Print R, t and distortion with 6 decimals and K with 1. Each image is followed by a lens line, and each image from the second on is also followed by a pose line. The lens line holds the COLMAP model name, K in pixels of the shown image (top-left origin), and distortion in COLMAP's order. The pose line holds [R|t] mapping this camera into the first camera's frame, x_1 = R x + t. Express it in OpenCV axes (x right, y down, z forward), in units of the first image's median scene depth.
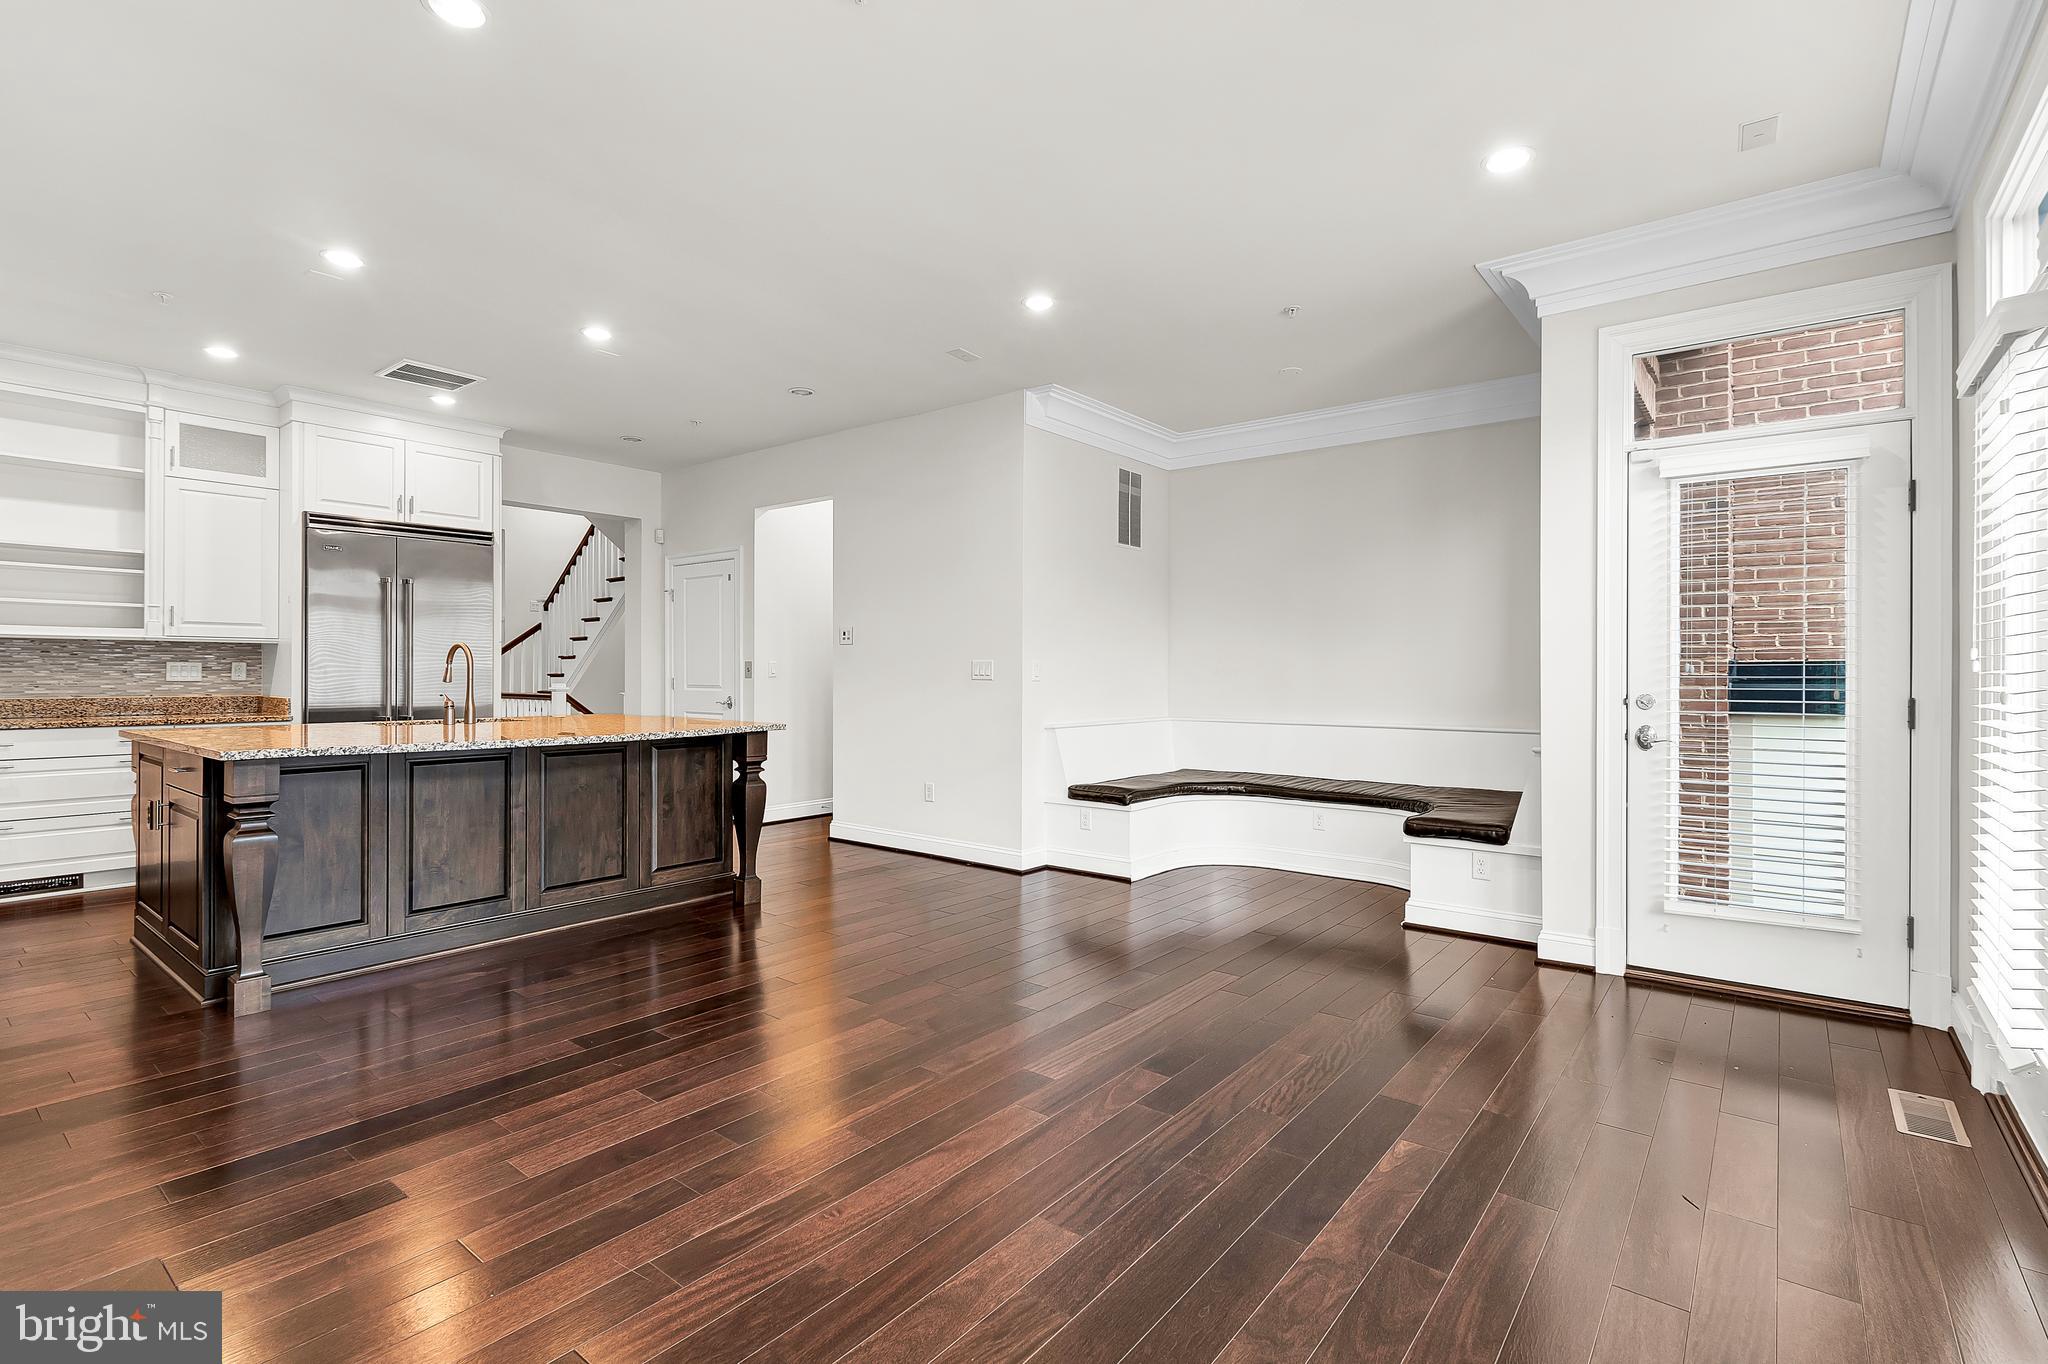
lens RADIAL K [[955.7, 0, 1031.3], [0, 955.7, 674.3], [0, 0, 1]] dist [0.000001, -0.001250]
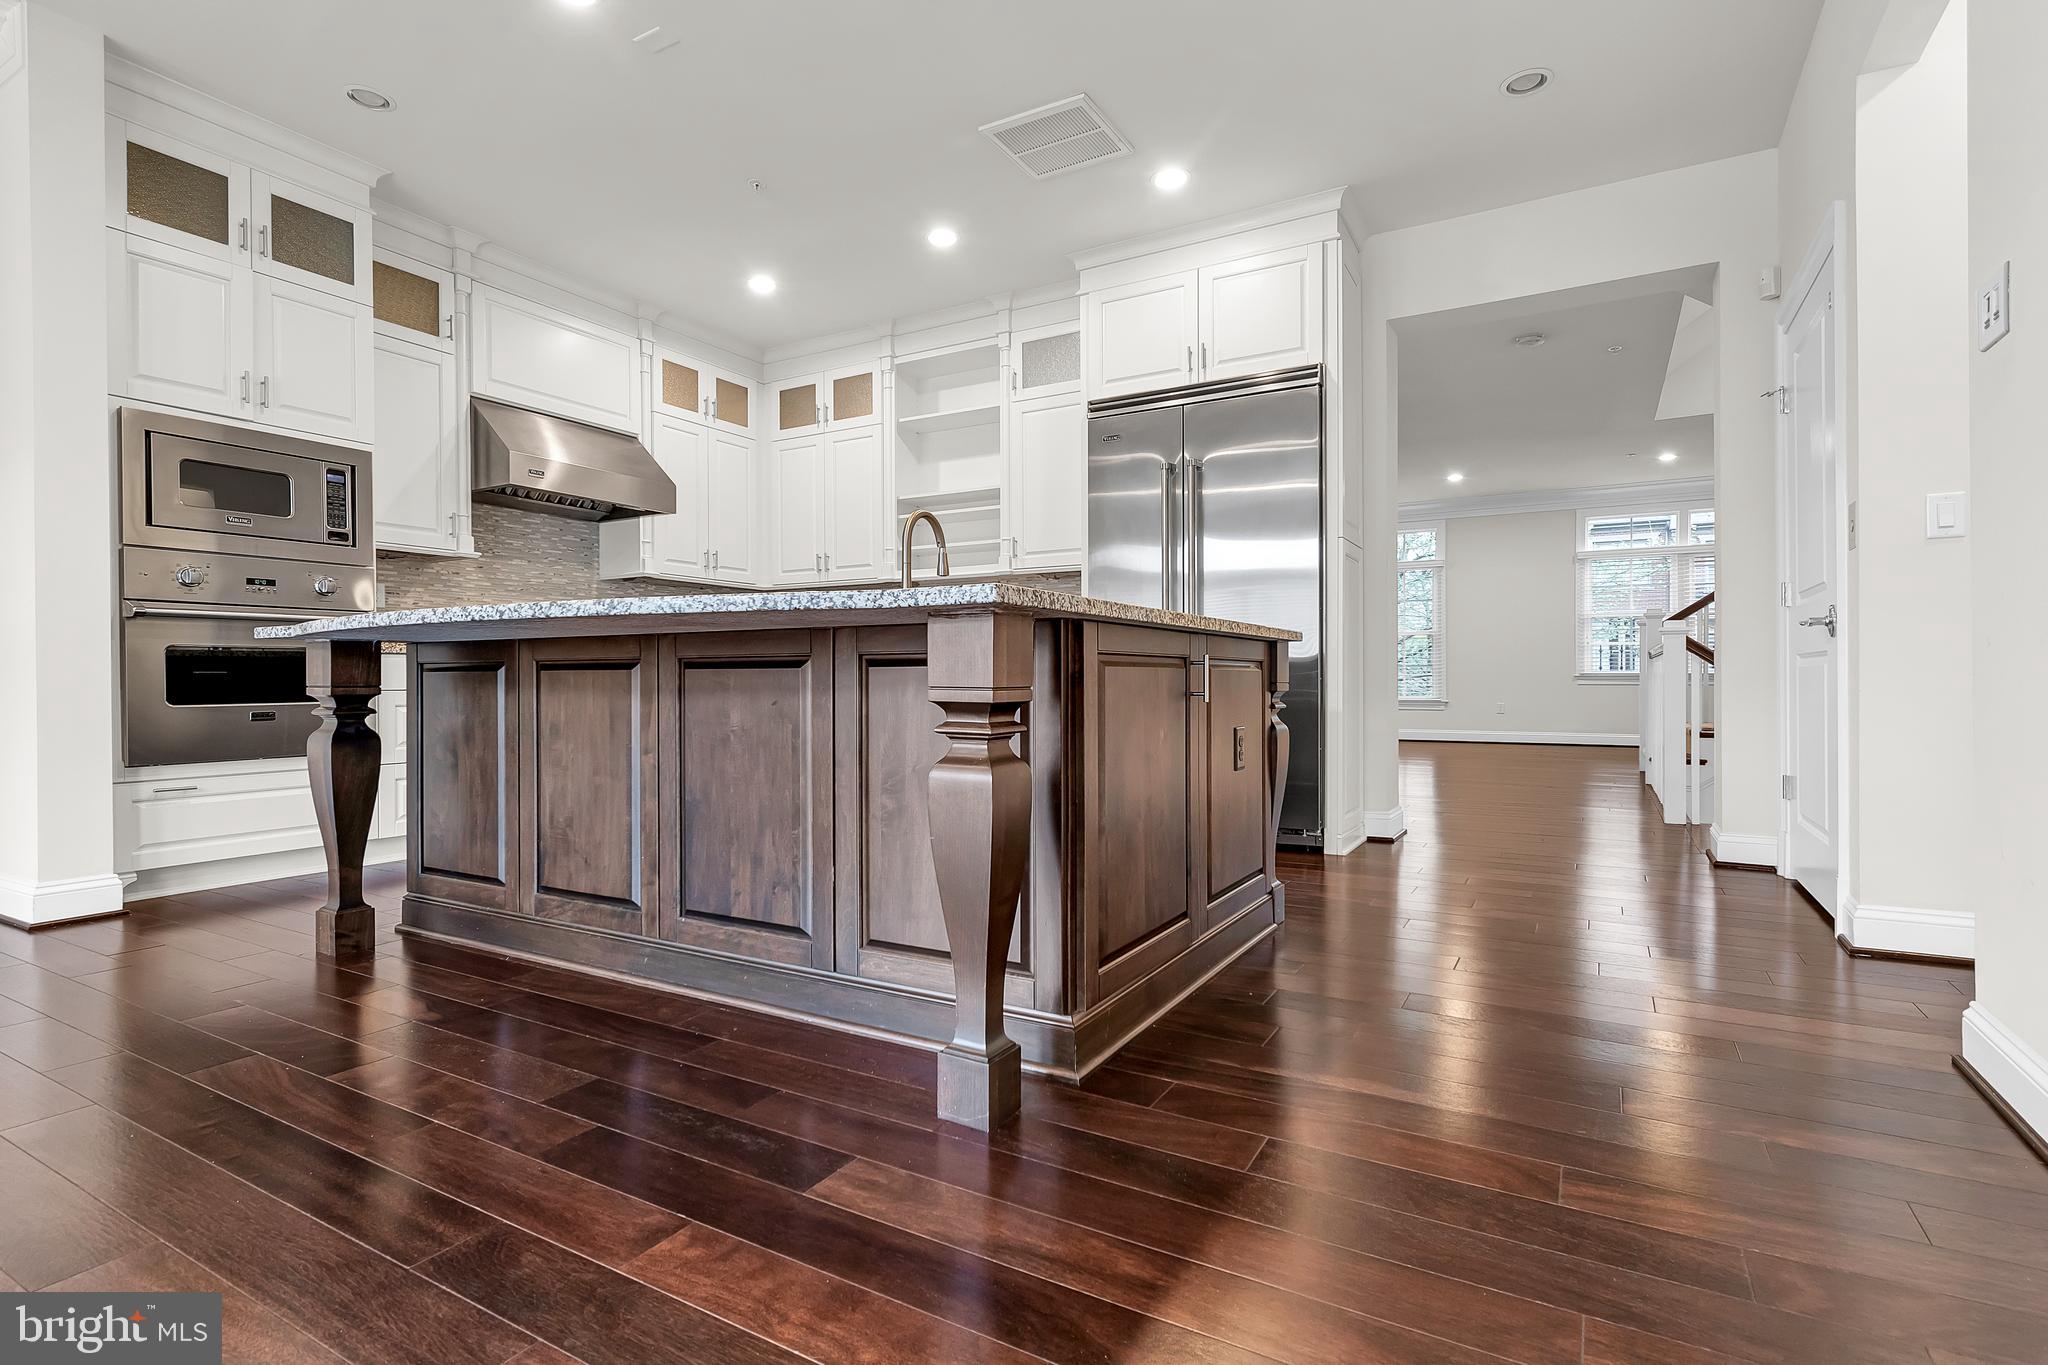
lens RADIAL K [[955.7, 0, 1041.7], [0, 955.7, 682.4], [0, 0, 1]] dist [0.000001, -0.001250]
pose [[0.147475, -0.008414, -0.989030, 0.041175], [0.018476, 0.999813, -0.005751, 0.078918], [0.988893, -0.017425, 0.147603, 0.879180]]
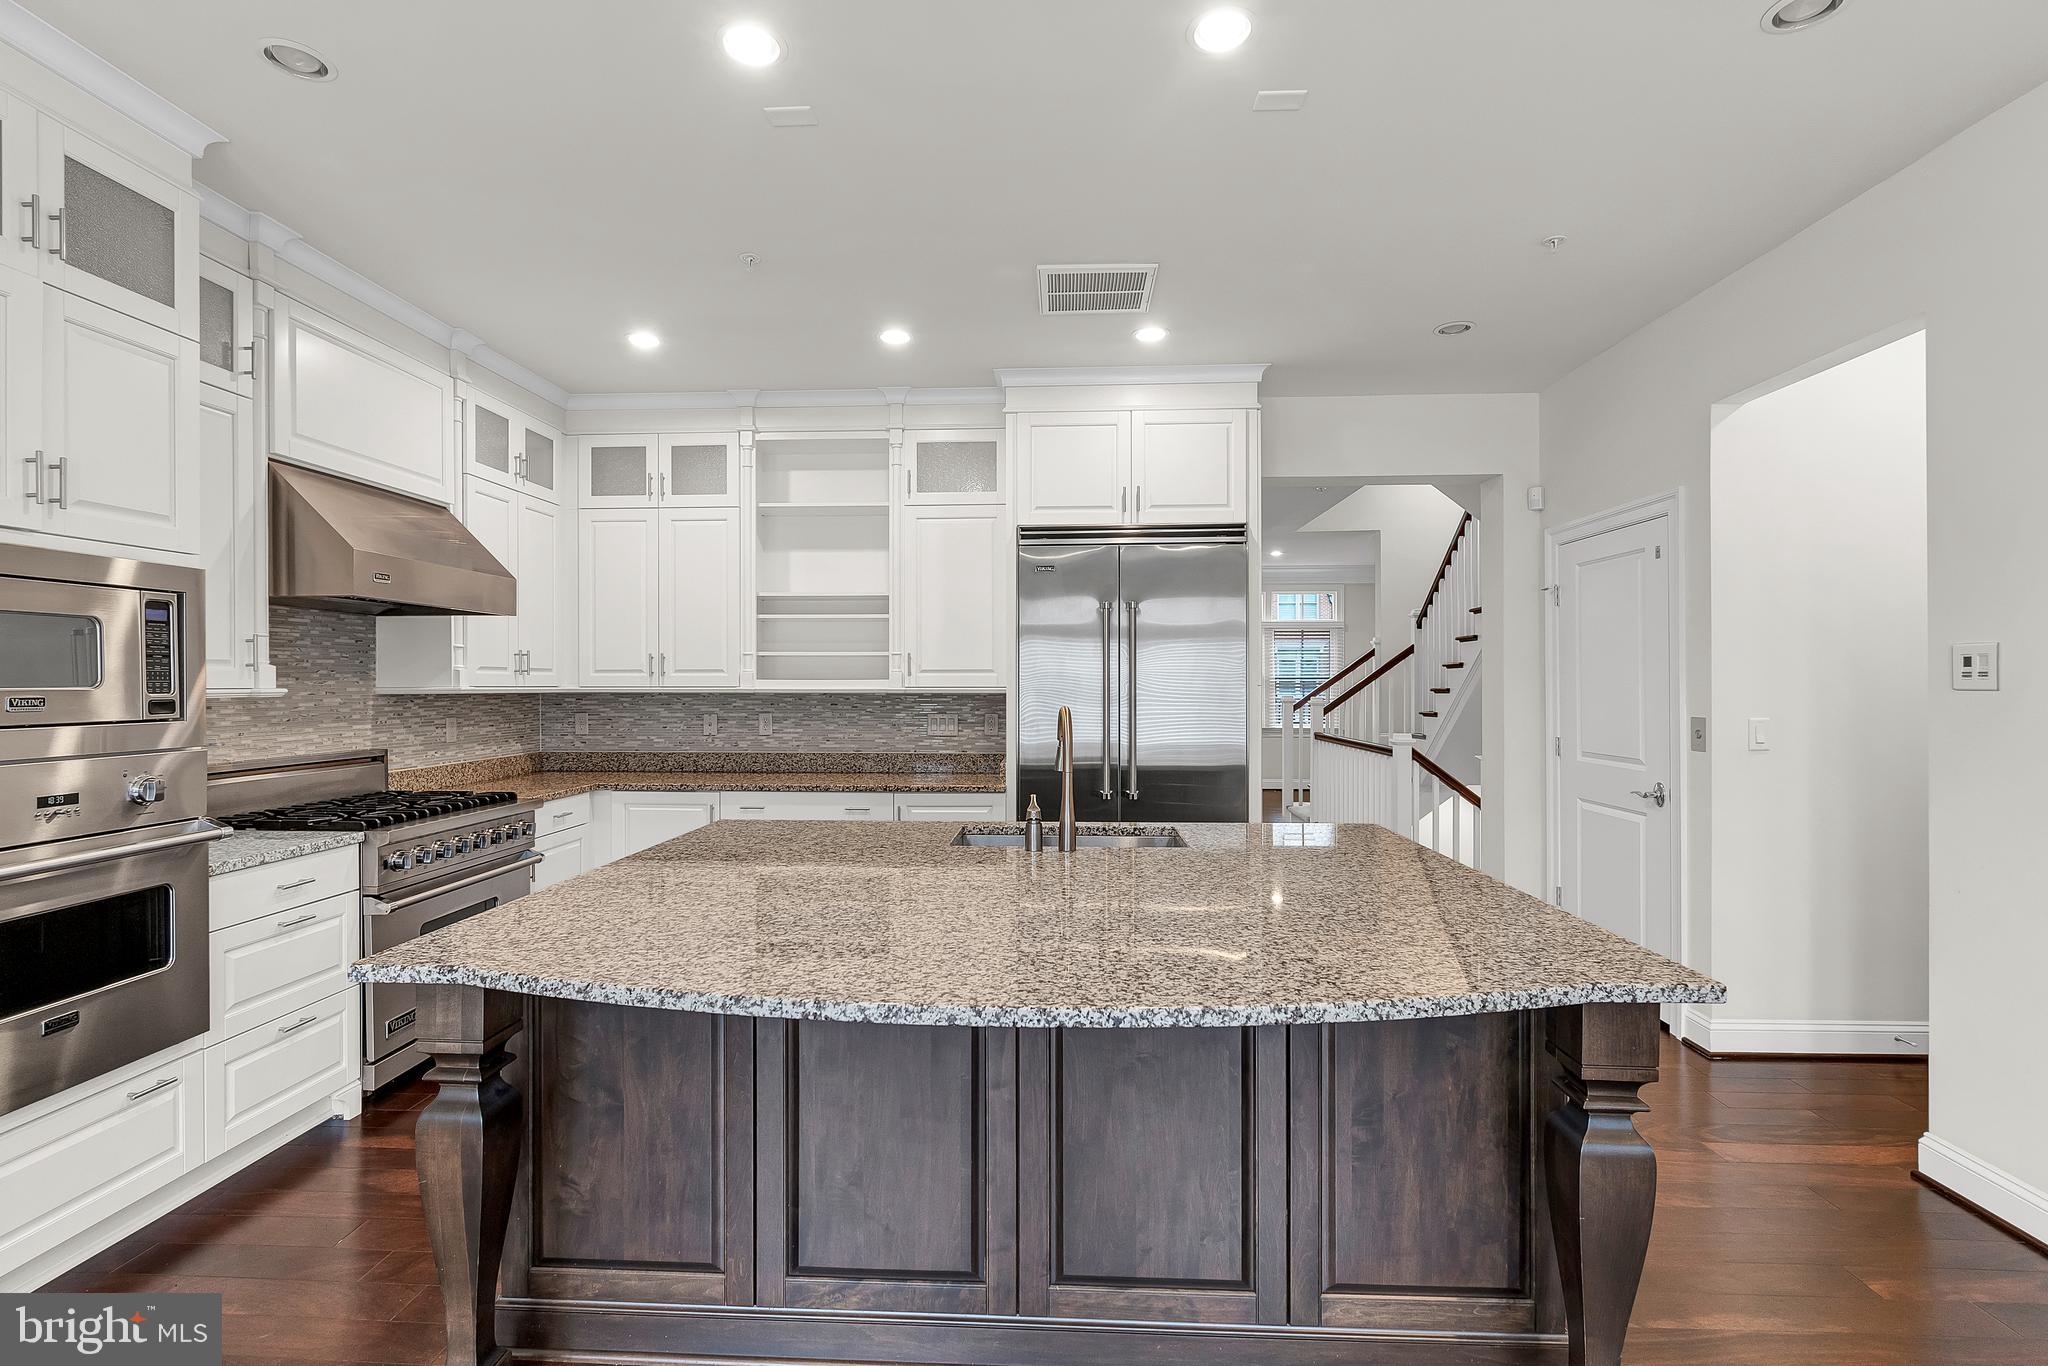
lens RADIAL K [[955.7, 0, 1018.0], [0, 955.7, 684.0], [0, 0, 1]] dist [0.000001, -0.001250]
pose [[0.569833, -0.003763, -0.821752, -0.120626], [0.002335, 0.999993, -0.002960, -0.039942], [0.821757, -0.000232, 0.569838, 0.574970]]
